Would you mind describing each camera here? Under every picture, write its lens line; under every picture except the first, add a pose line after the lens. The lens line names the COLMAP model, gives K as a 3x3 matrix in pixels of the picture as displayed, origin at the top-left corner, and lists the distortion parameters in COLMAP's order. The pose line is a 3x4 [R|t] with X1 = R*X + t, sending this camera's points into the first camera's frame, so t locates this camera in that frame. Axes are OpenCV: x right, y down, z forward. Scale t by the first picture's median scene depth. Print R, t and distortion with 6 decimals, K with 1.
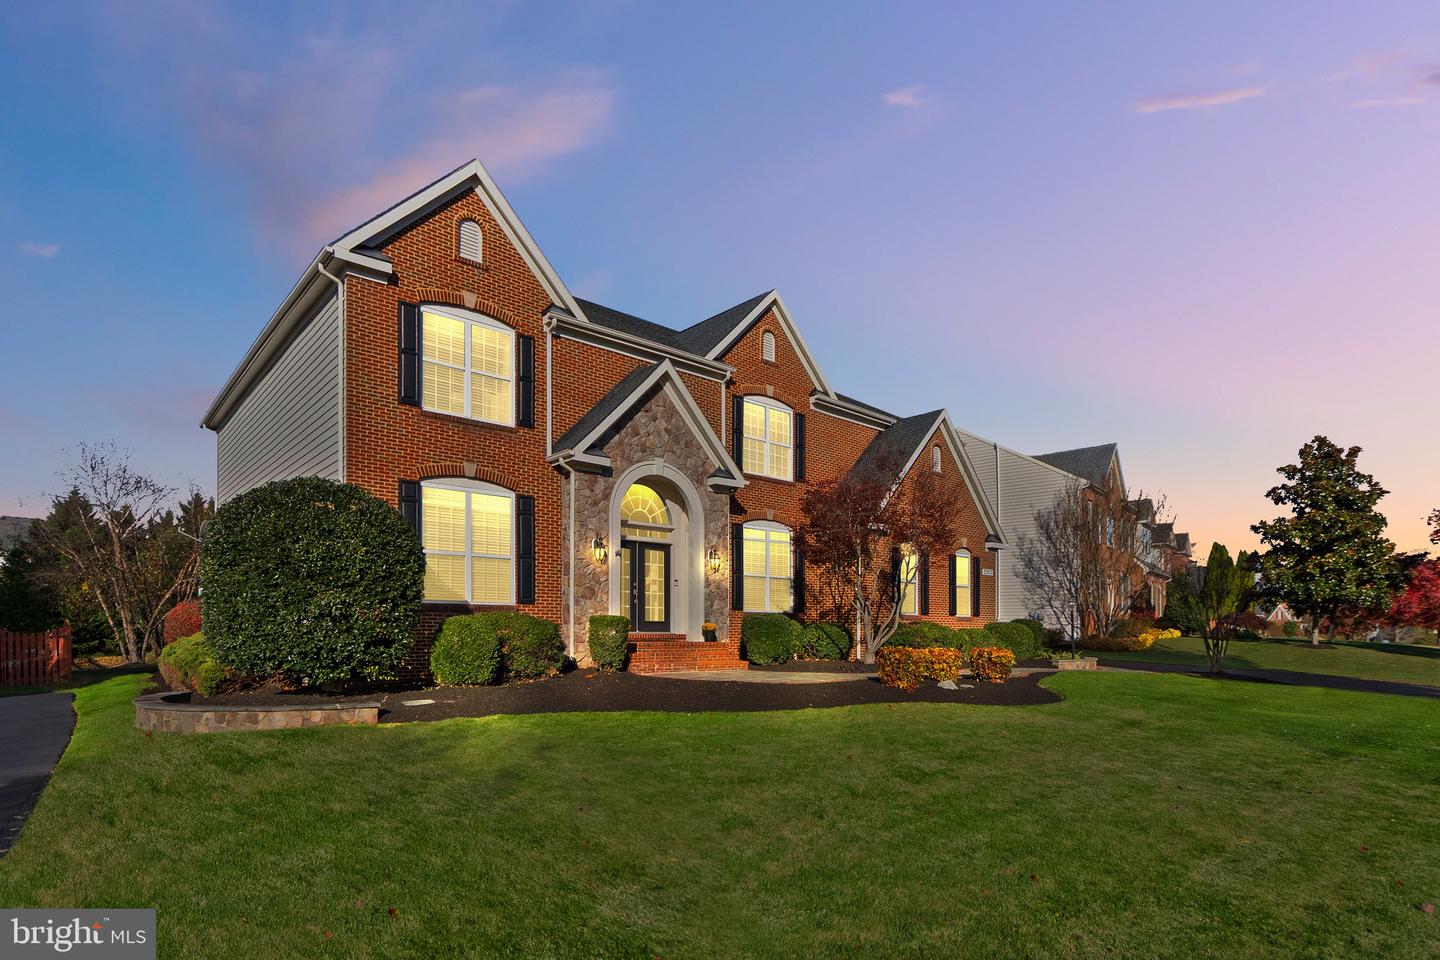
lens RADIAL K [[748.3, 0, 720.0], [0, 748.3, 480.0], [0, 0, 1]] dist [-0.000295, -0.000012]
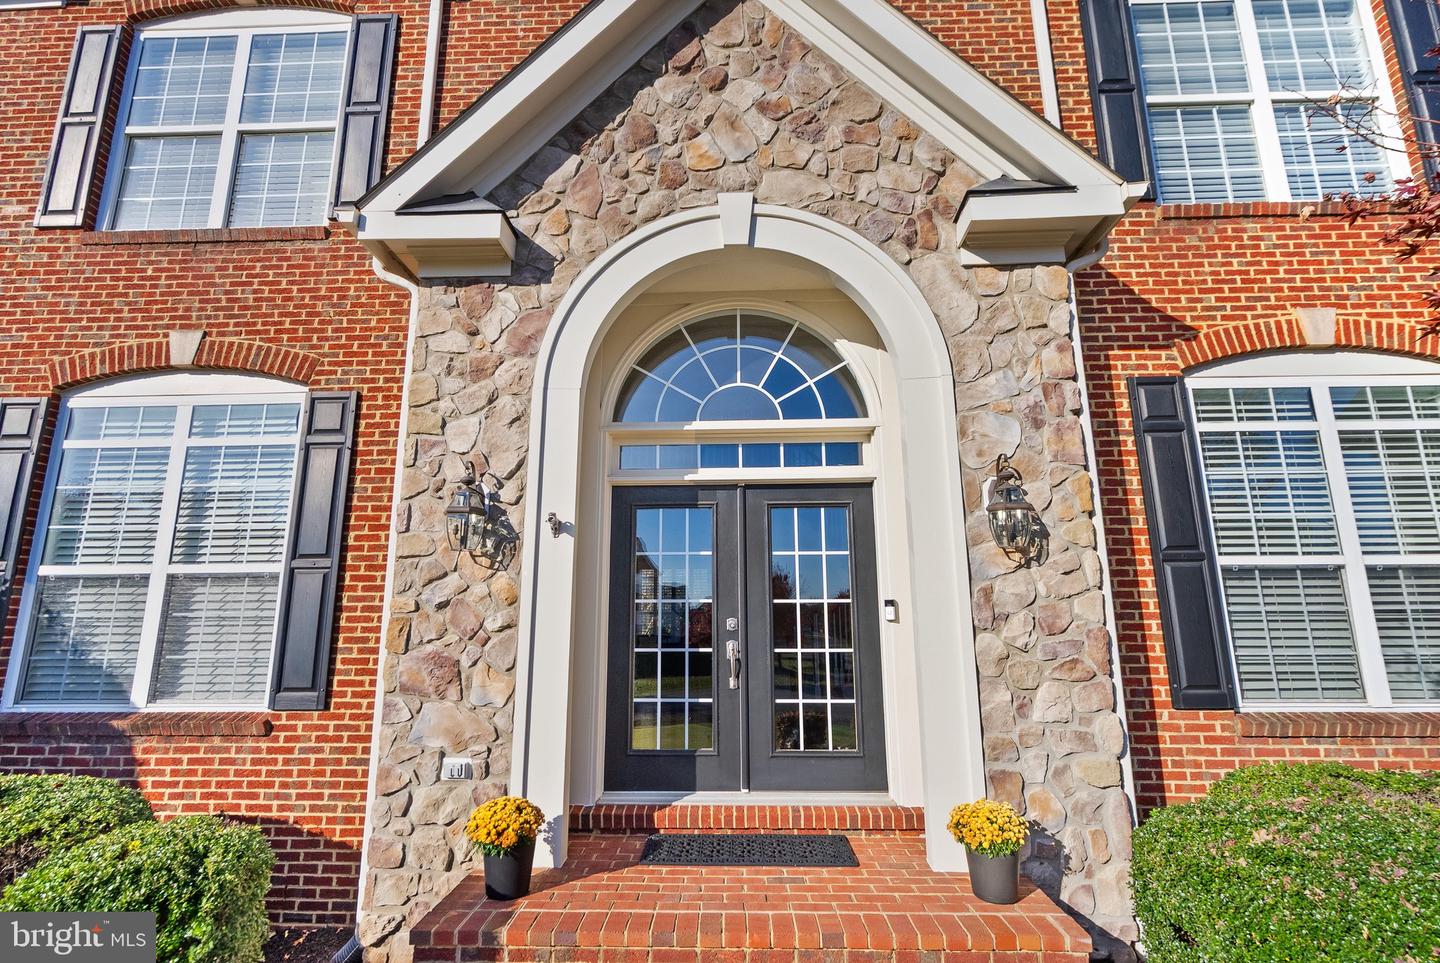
lens RADIAL K [[671.7, 0, 720.0], [0, 671.7, 481.5], [0, 0, 1]] dist [0.001254, 0.000184]
pose [[0.725545, -0.152742, -0.671010, 0.073617], [0.141763, 0.987318, -0.071459, 0.099318], [0.673415, -0.043278, 0.737997, 0.784715]]
